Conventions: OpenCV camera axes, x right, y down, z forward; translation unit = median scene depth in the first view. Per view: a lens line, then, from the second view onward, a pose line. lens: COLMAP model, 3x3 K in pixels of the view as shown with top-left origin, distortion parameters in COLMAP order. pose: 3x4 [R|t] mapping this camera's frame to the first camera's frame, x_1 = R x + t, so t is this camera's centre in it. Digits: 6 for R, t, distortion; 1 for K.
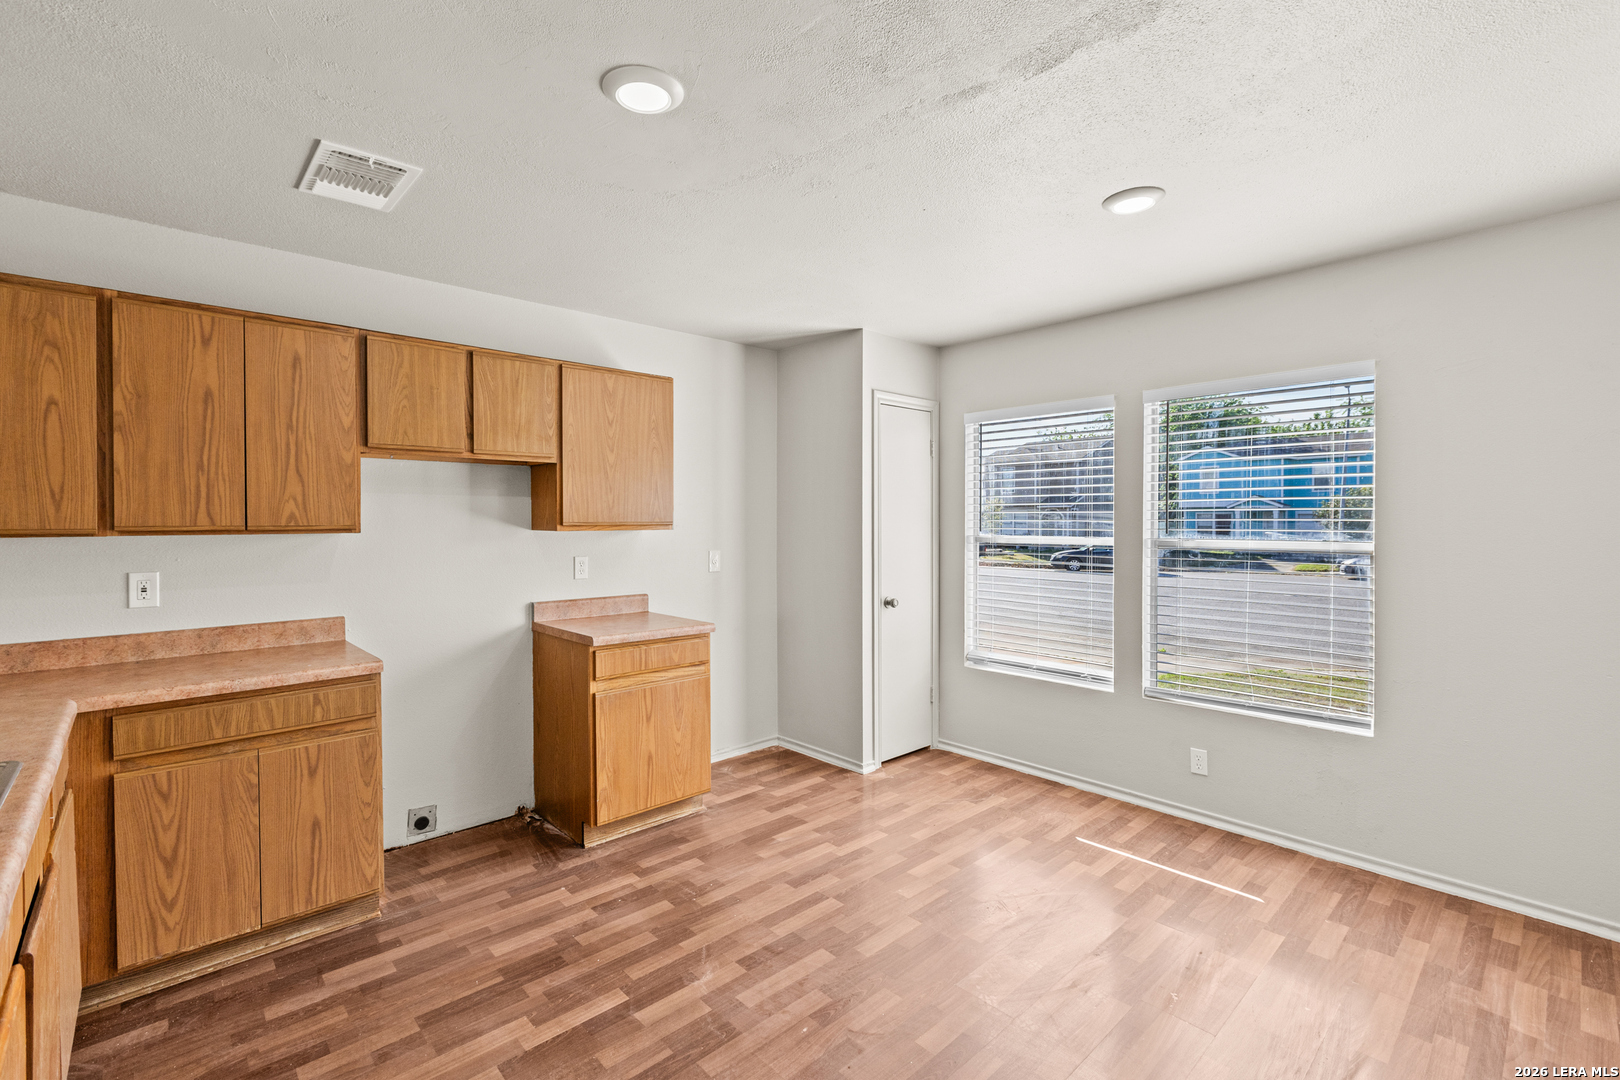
lens RADIAL K [[717.8, 0, 802.3], [0, 717.8, 530.9], [0, 0, 1]] dist [0.002267, -0.002654]
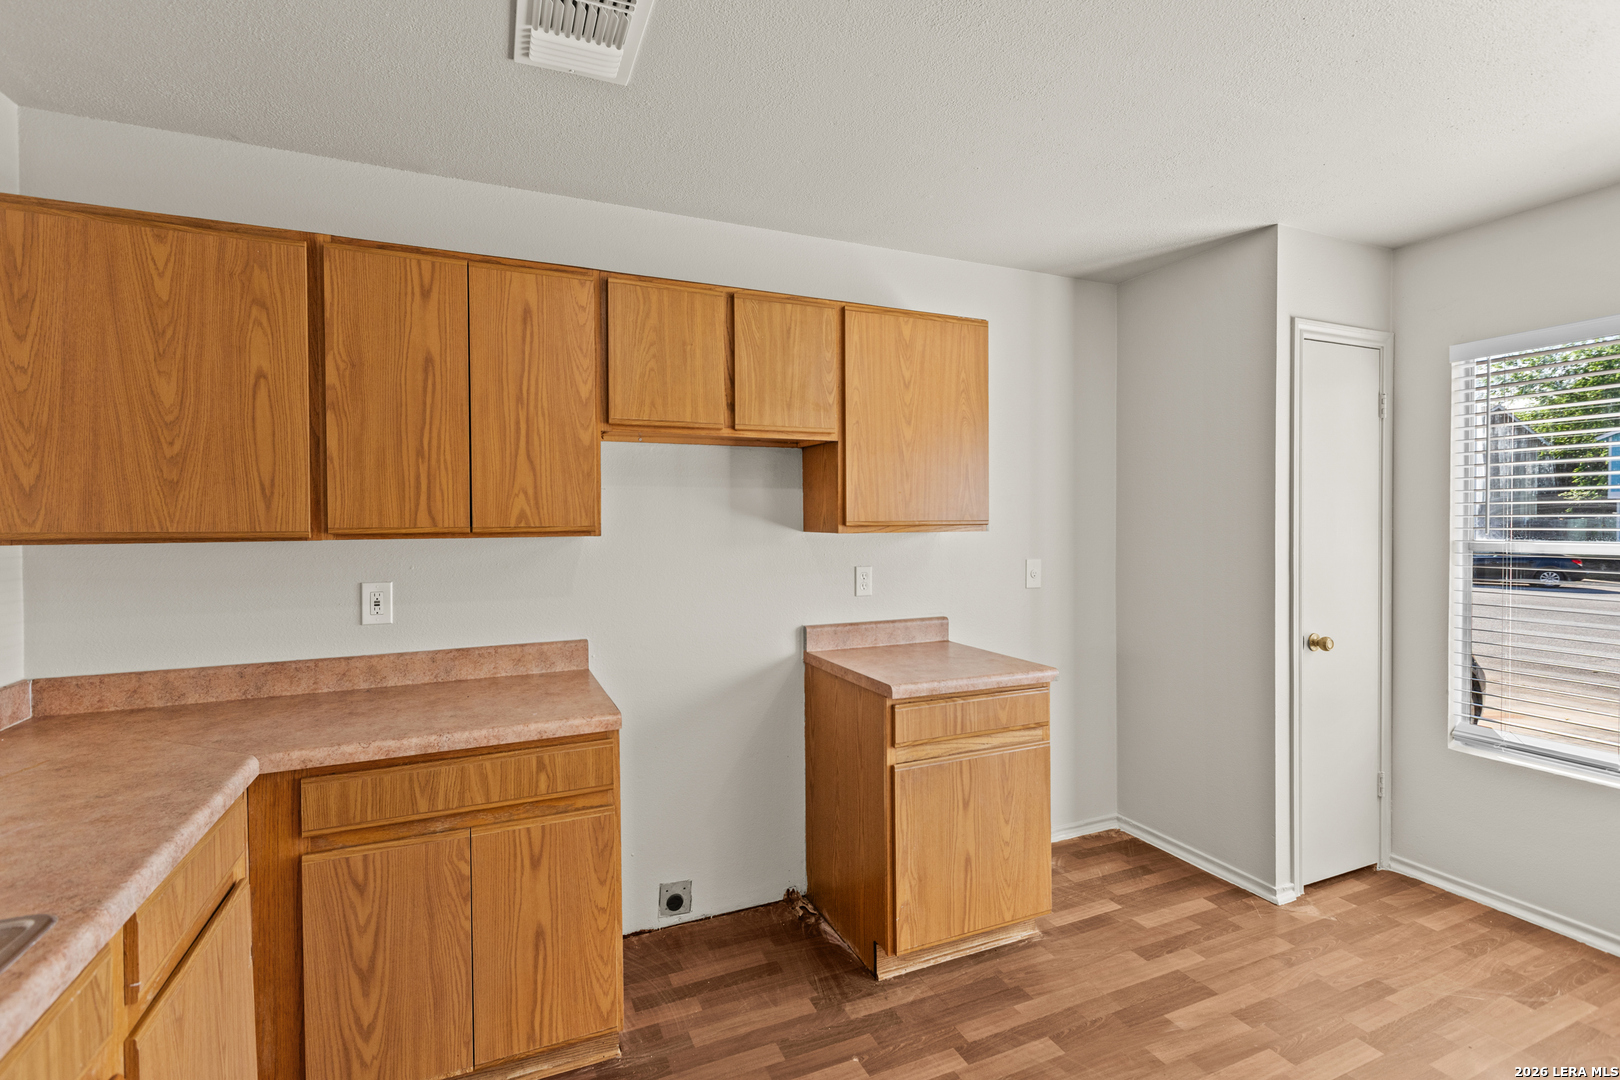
lens RADIAL K [[717.8, 0, 802.2], [0, 717.8, 533.4], [0, 0, 1]] dist [0.002267, -0.002654]
pose [[0.945399, 0.002003, -0.325910, -0.149114], [-0.000523, 0.999989, 0.004630, -0.003426], [0.325915, -0.004207, 0.945390, 0.317914]]
